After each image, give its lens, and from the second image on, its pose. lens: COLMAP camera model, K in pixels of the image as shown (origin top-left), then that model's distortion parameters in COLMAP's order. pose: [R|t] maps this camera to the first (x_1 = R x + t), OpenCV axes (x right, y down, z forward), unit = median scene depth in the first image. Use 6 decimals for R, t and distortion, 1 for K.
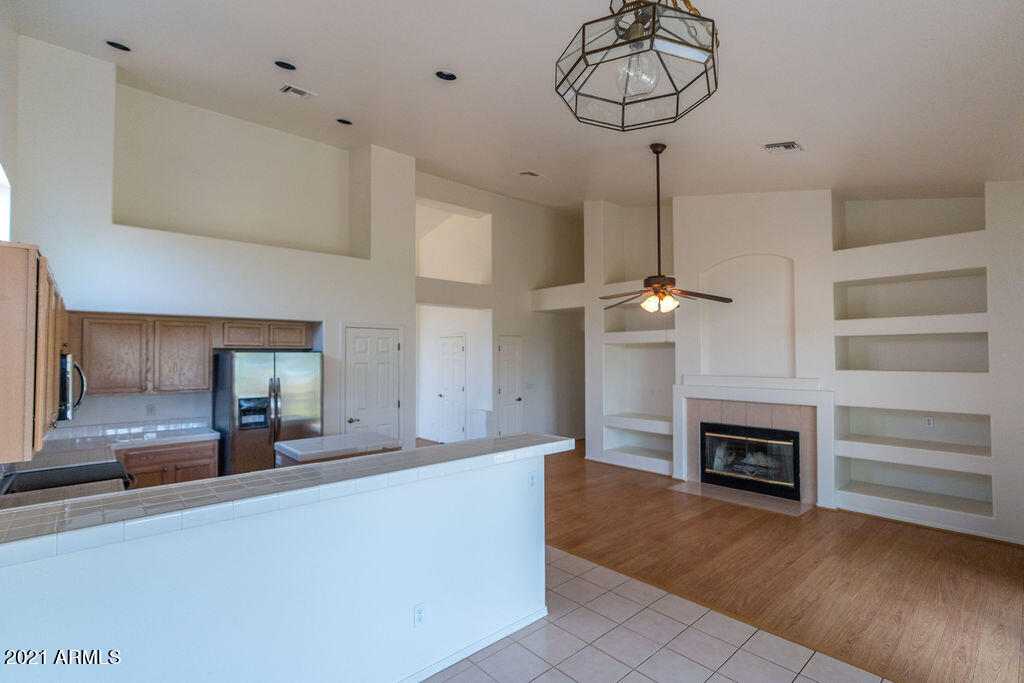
lens RADIAL K [[475.3, 0, 505.7], [0, 475.3, 346.2], [0, 0, 1]] dist [-0.009845, 0.003235]
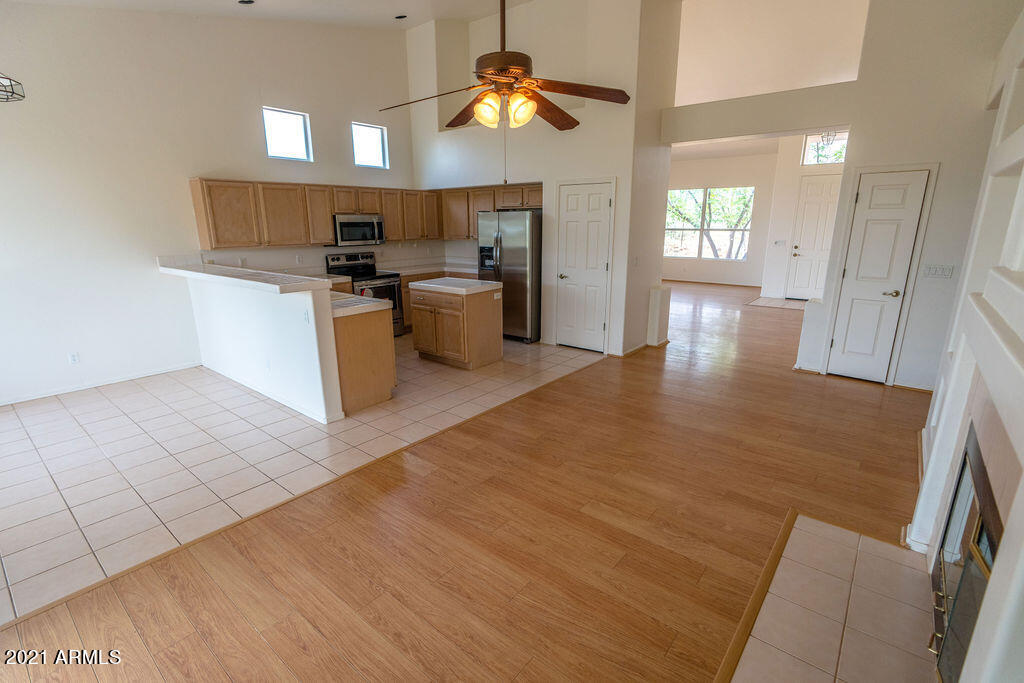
lens RADIAL K [[475.3, 0, 514.1], [0, 475.3, 347.3], [0, 0, 1]] dist [-0.009845, 0.003235]
pose [[0.162062, 0.259494, -0.952050, 0.991453], [0.029932, 0.963067, 0.267592, 0.027582], [0.986327, -0.071863, 0.148309, 0.985373]]
